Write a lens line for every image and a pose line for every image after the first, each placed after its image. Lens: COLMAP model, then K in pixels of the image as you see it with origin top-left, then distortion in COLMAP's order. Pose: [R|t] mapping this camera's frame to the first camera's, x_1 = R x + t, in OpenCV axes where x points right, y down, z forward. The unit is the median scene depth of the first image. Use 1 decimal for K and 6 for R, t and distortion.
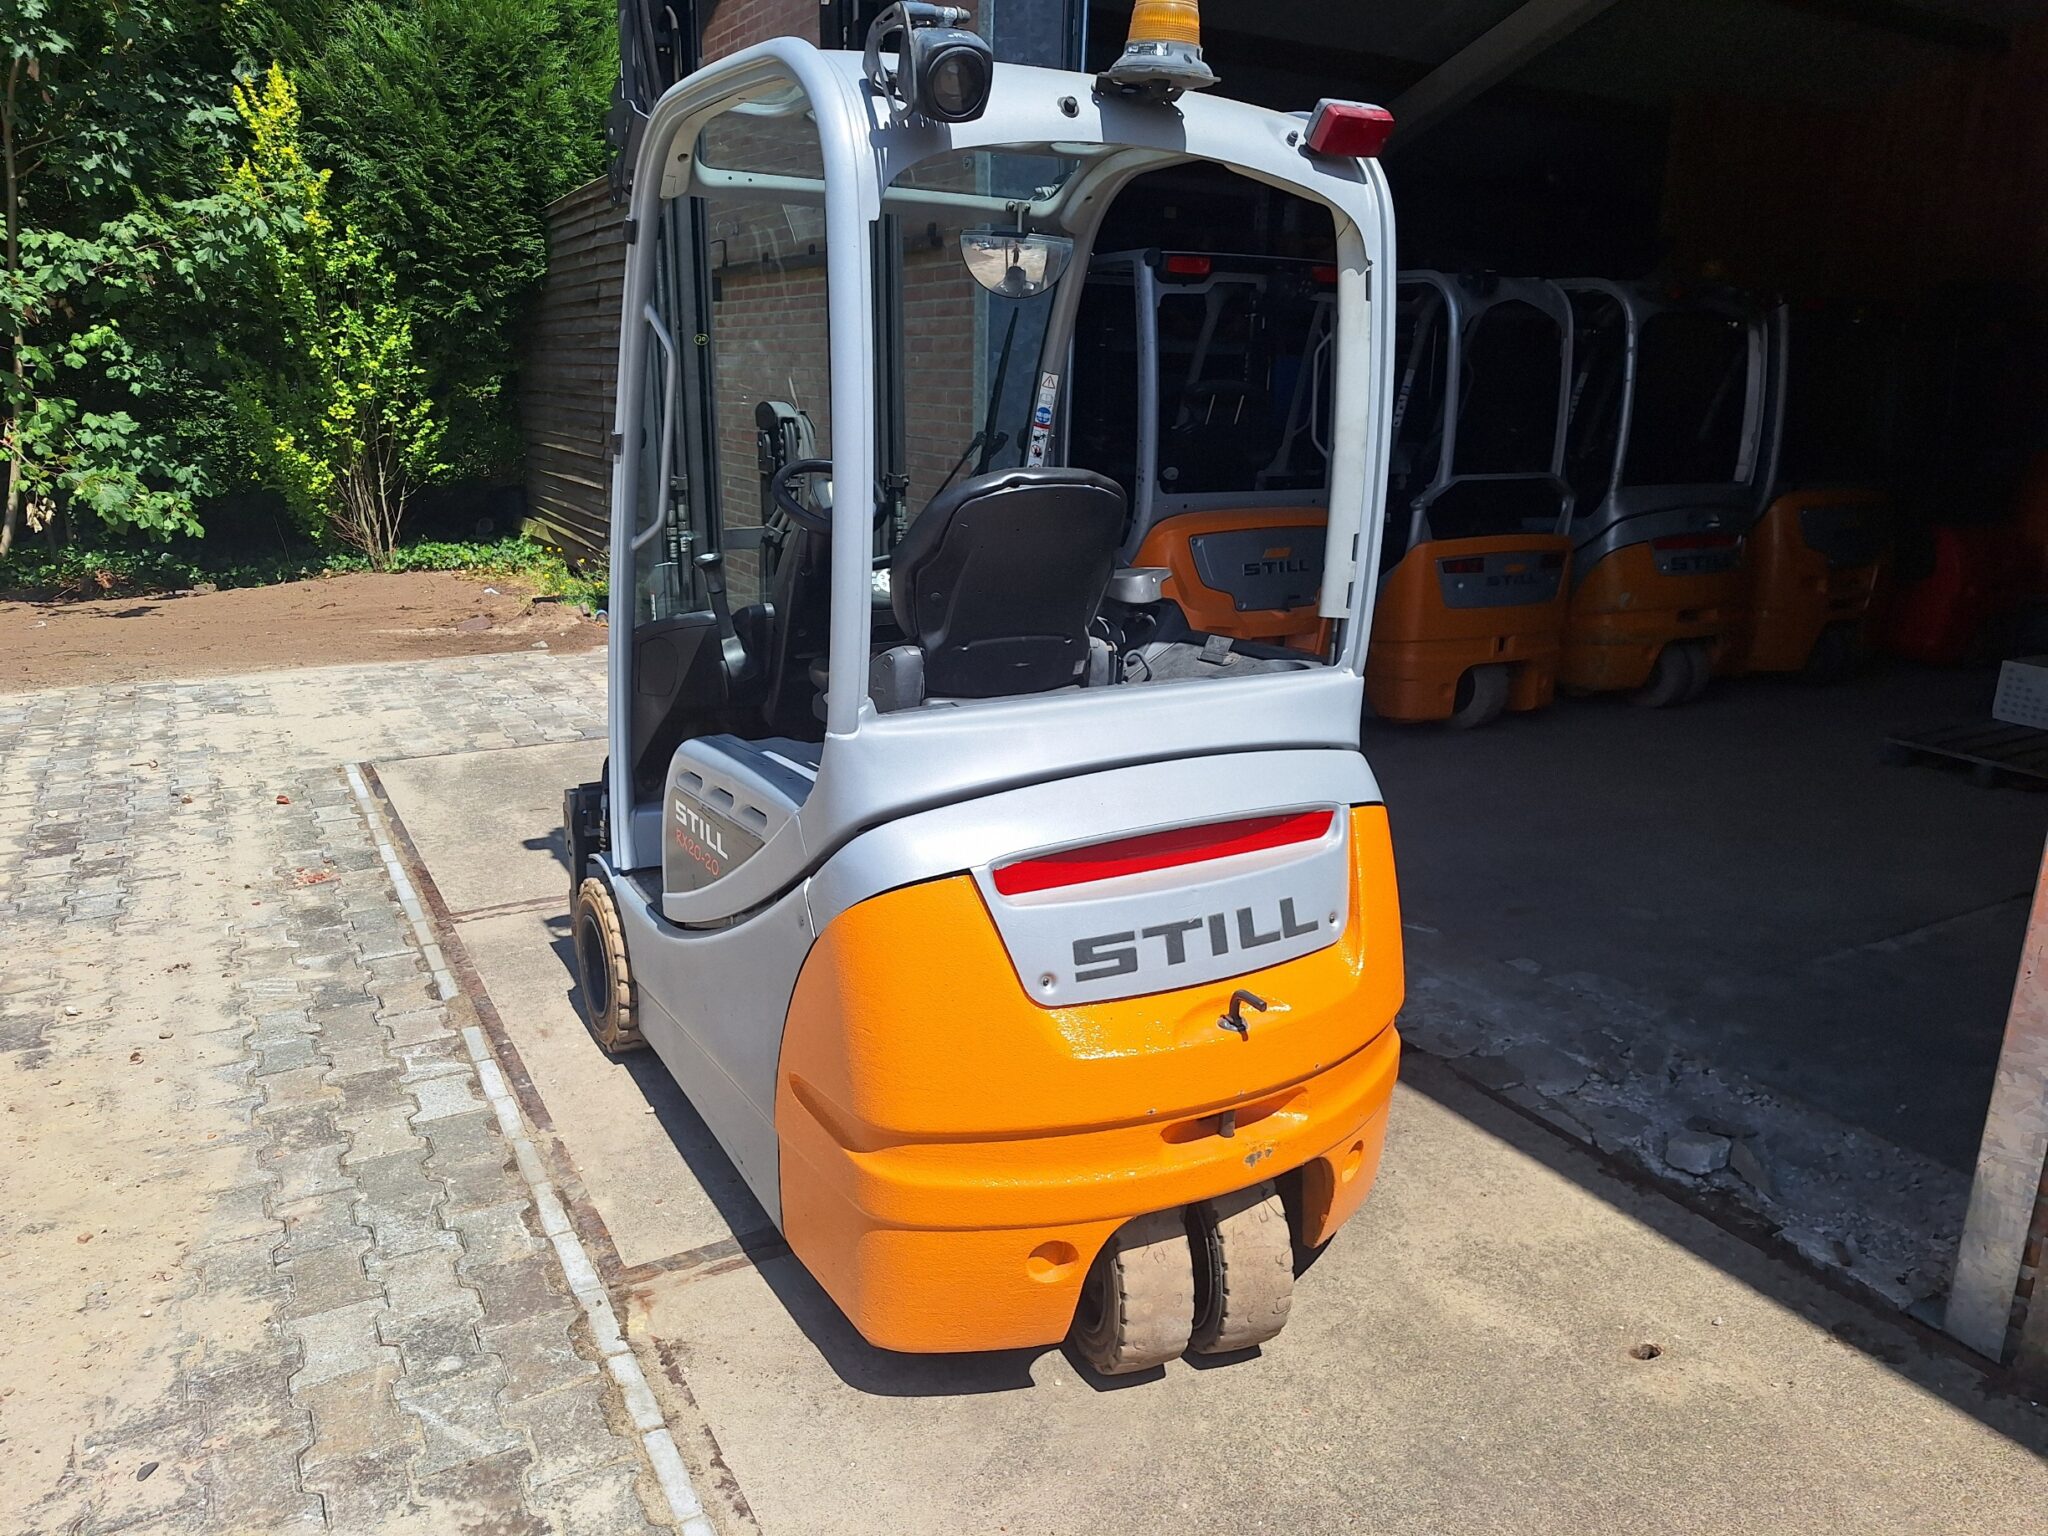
lens RADIAL K [[1409.7, 0, 1041.8], [0, 1409.7, 744.6], [0, 0, 1]] dist [0.084101, -0.114386]
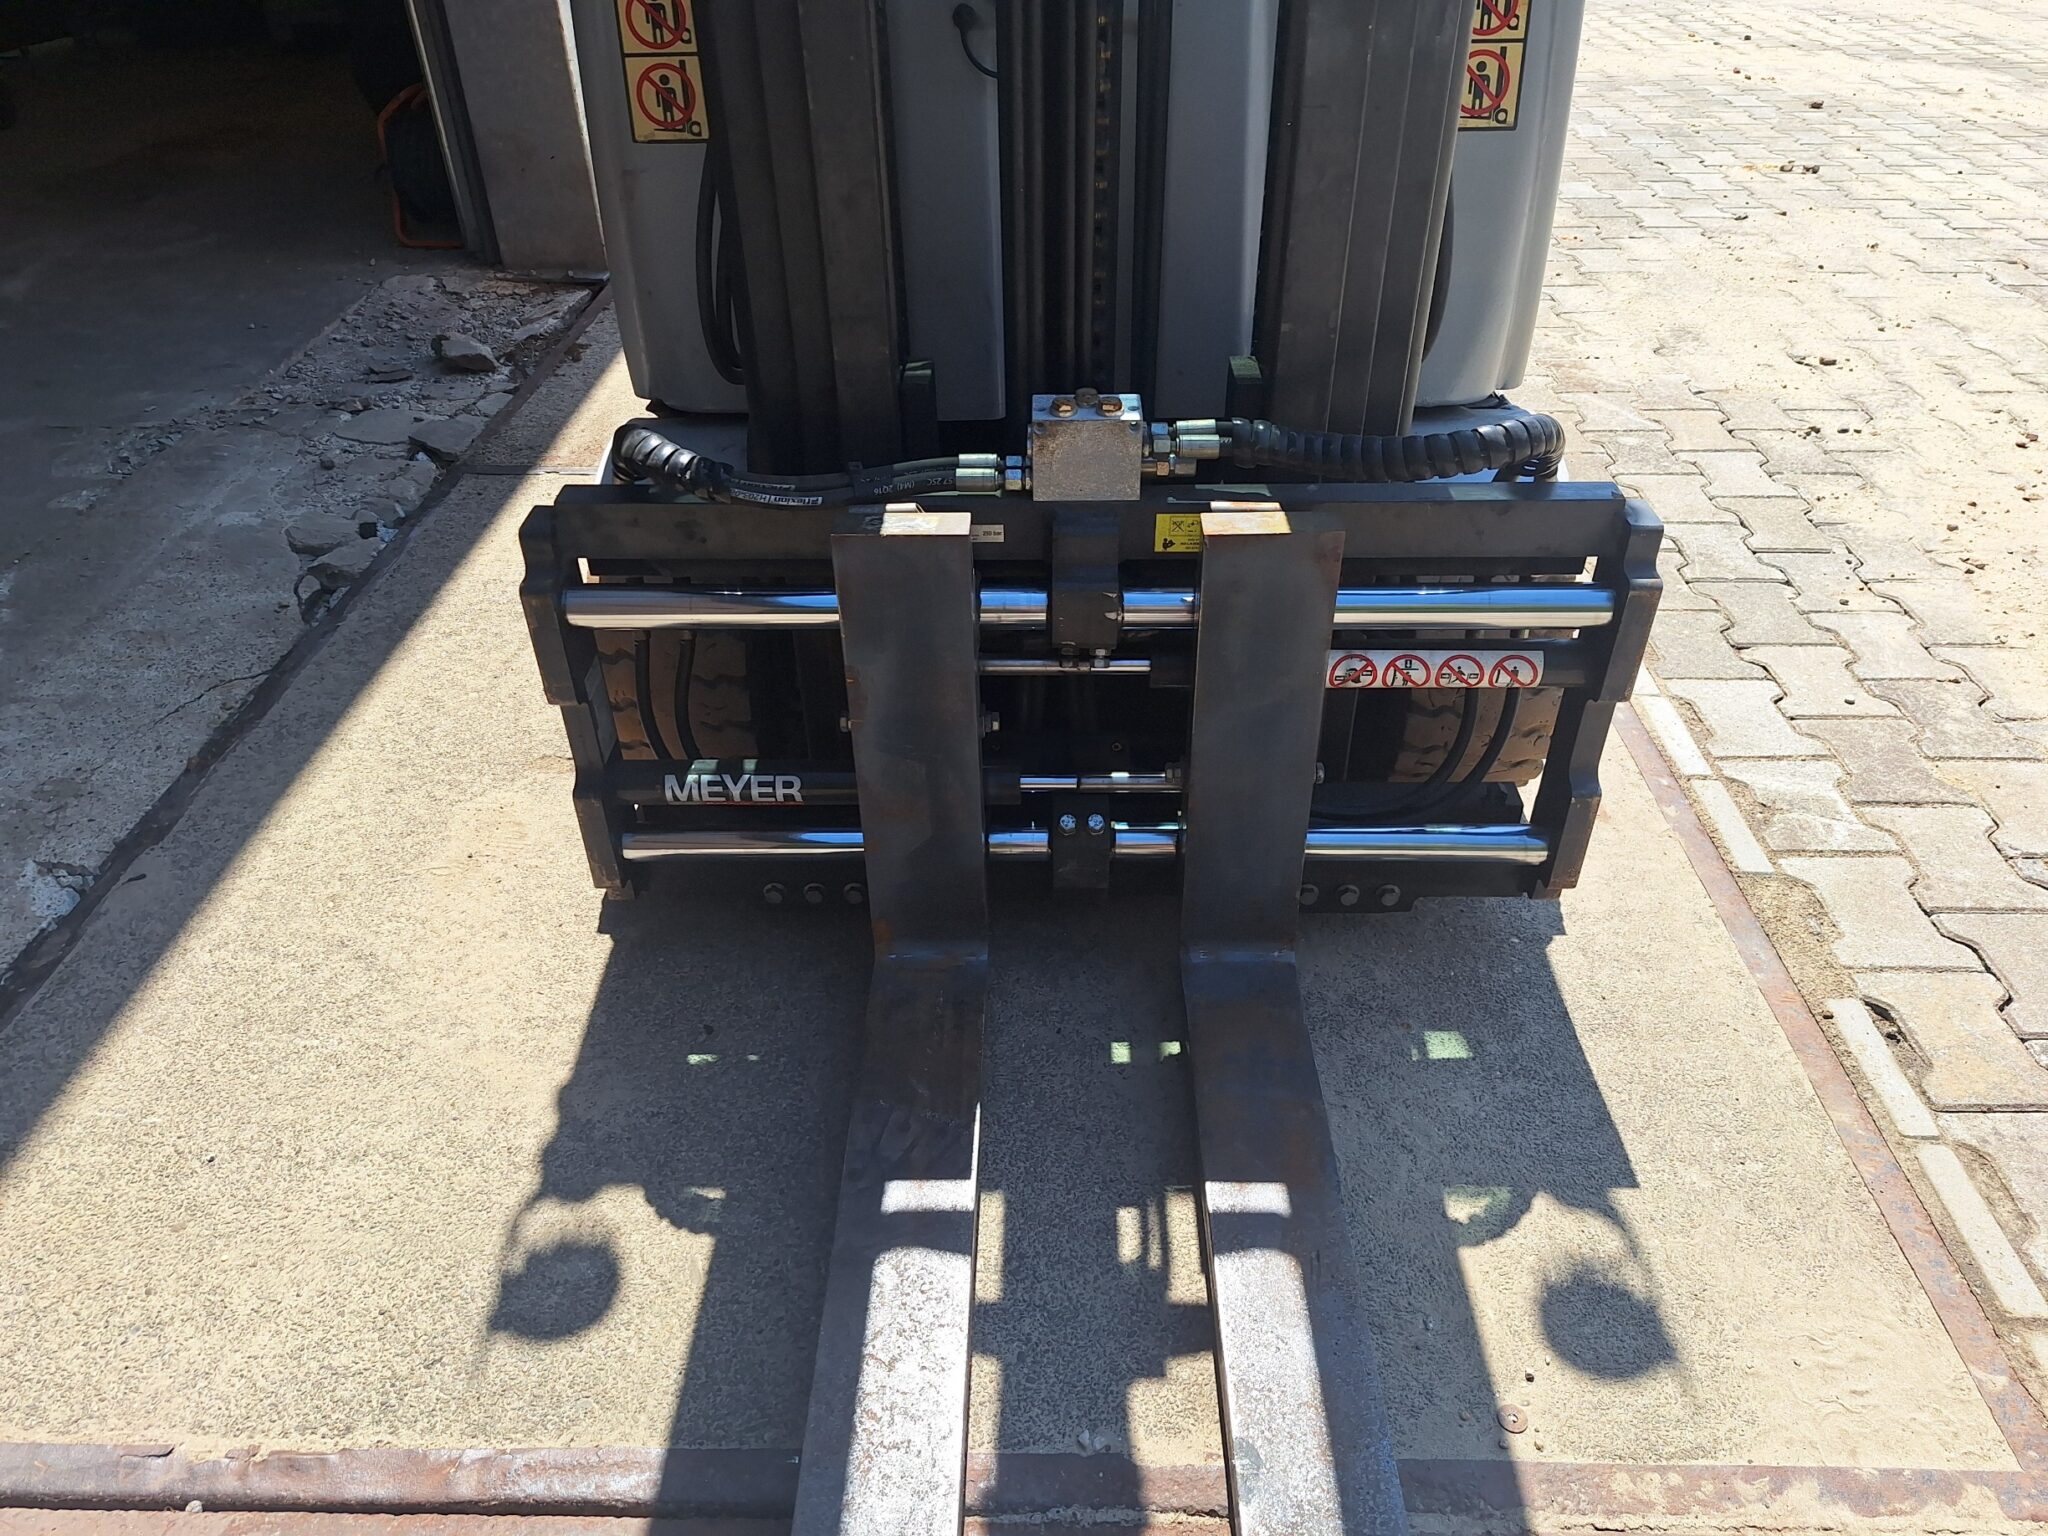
lens RADIAL K [[1425.2, 0, 1024.0], [0, 1425.2, 768.0], [0, 0, 1]] dist [0.024580, -0.021067]
pose [[-0.843048, -0.317755, 0.433936, -0.251969], [0.132543, 0.659190, 0.740203, -0.143424], [-0.521250, 0.681542, -0.513613, 0.876808]]
